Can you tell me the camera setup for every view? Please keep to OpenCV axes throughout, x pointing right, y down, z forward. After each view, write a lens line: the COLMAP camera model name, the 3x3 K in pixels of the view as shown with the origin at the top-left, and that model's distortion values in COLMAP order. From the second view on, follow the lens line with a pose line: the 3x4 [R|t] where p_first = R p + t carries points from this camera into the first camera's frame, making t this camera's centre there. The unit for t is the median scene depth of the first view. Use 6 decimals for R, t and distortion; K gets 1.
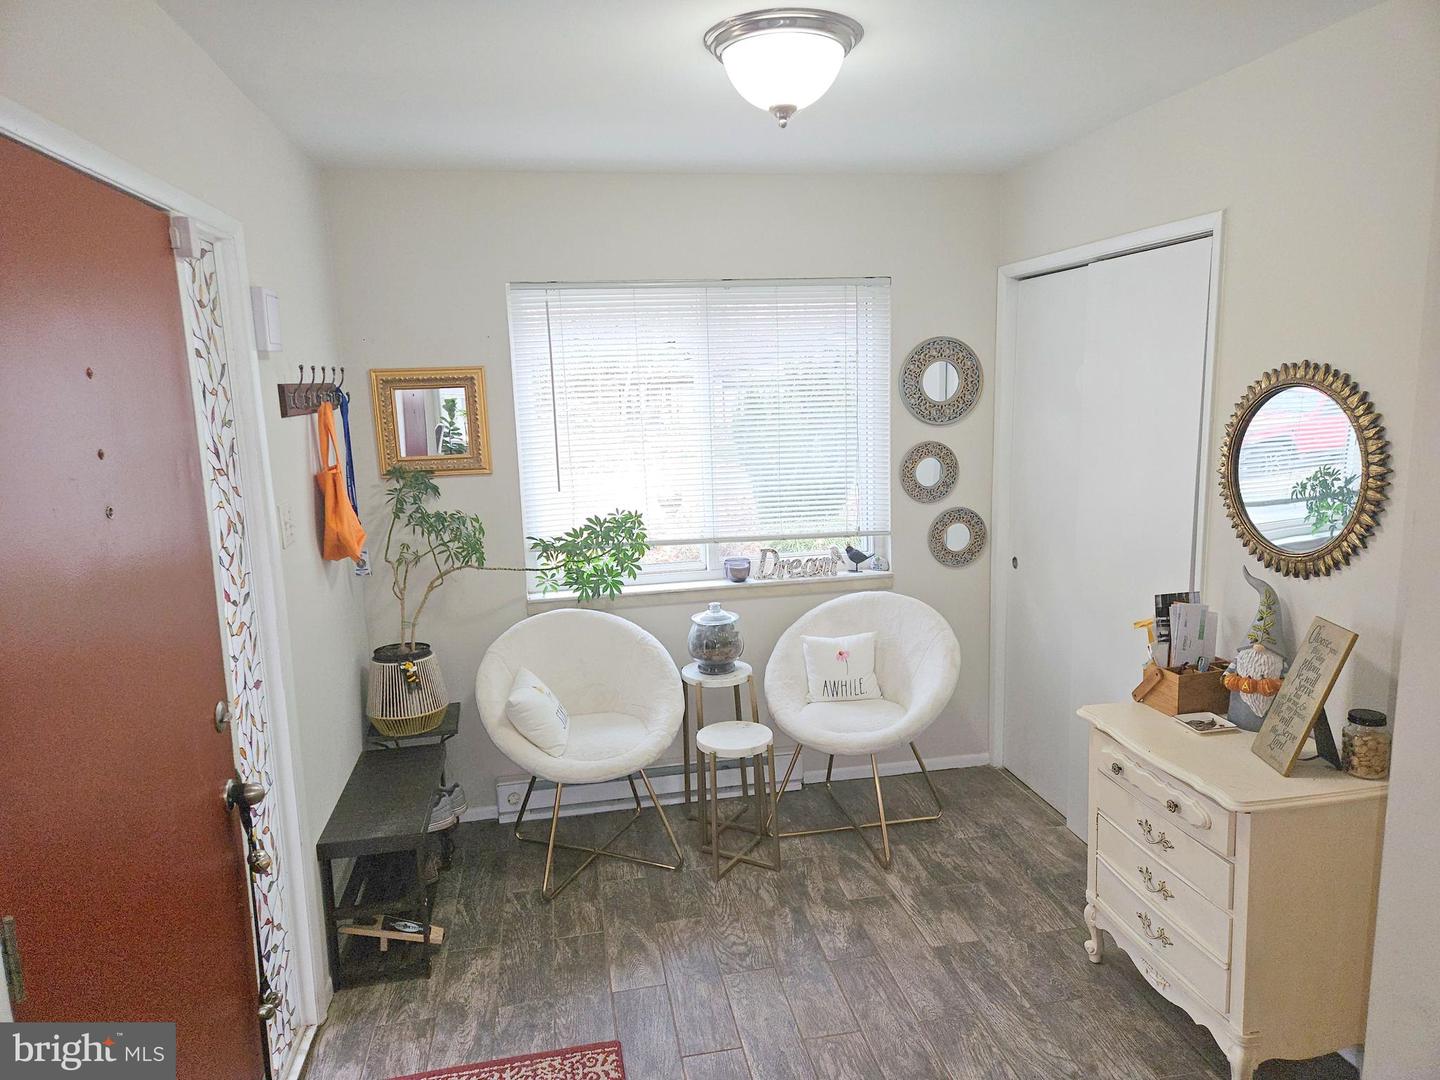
lens RADIAL K [[955.0, 0, 731.2], [0, 955.0, 538.0], [0, 0, 1]] dist [0.023334, -0.000753]
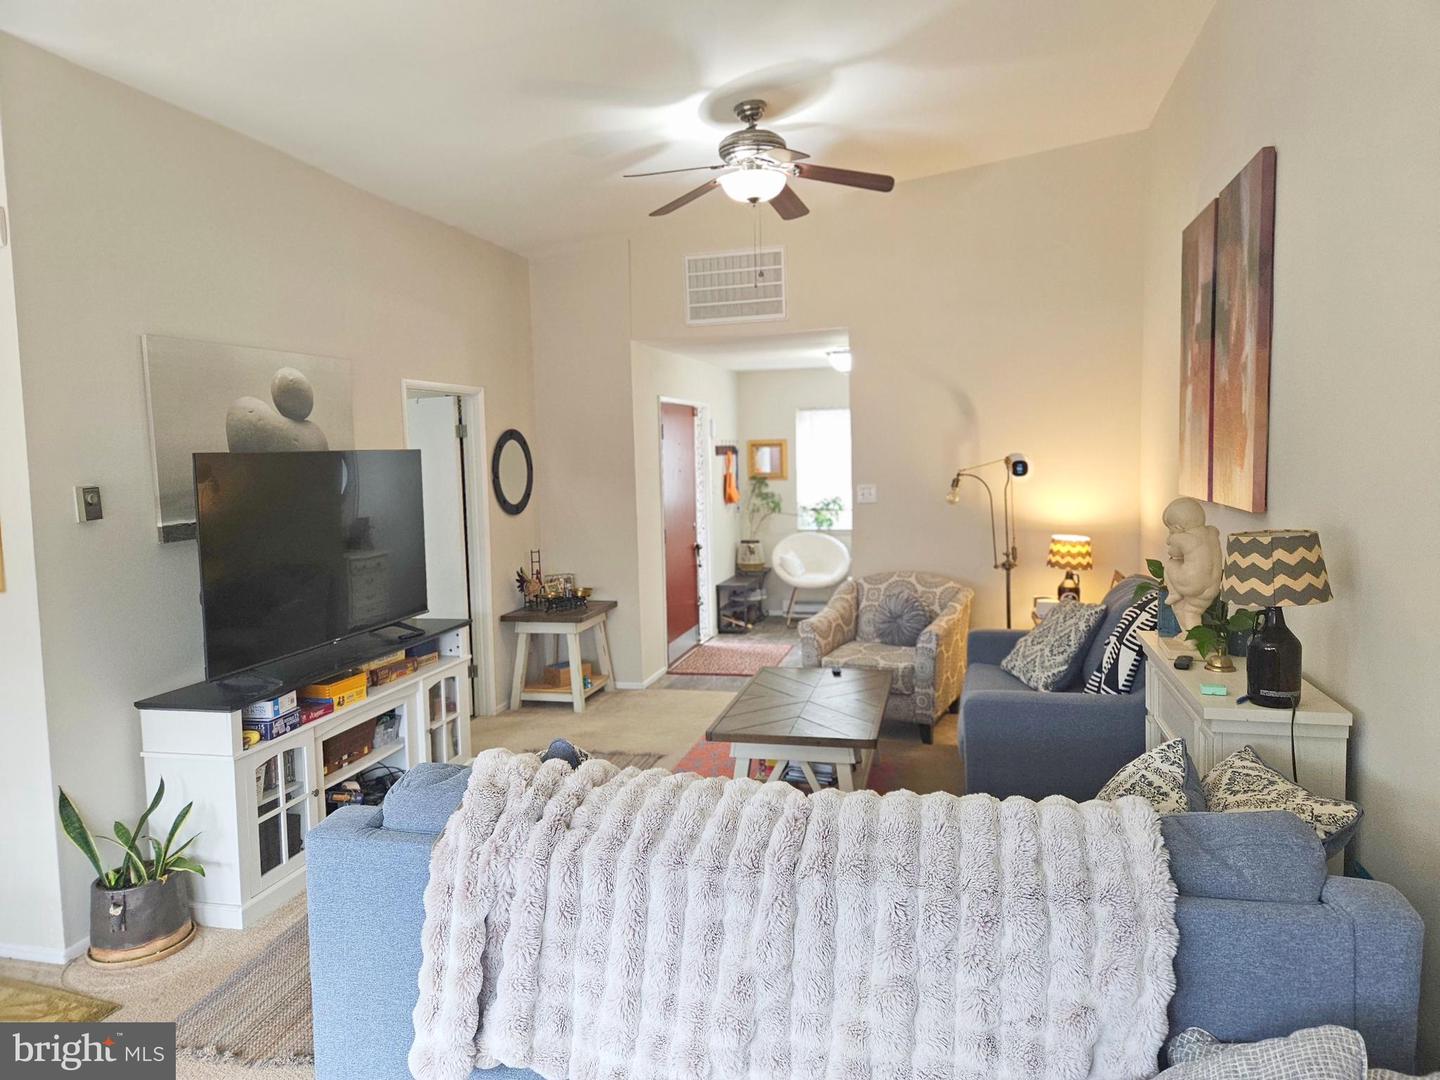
lens RADIAL K [[955.0, 0, 719.5], [0, 955.0, 539.0], [0, 0, 1]] dist [0.023334, -0.000753]
pose [[0.896932, 0.047426, -0.439617, 0.810327], [-0.076128, 0.995948, -0.047878, 0.256215], [0.435565, 0.076411, 0.896908, -1.555665]]
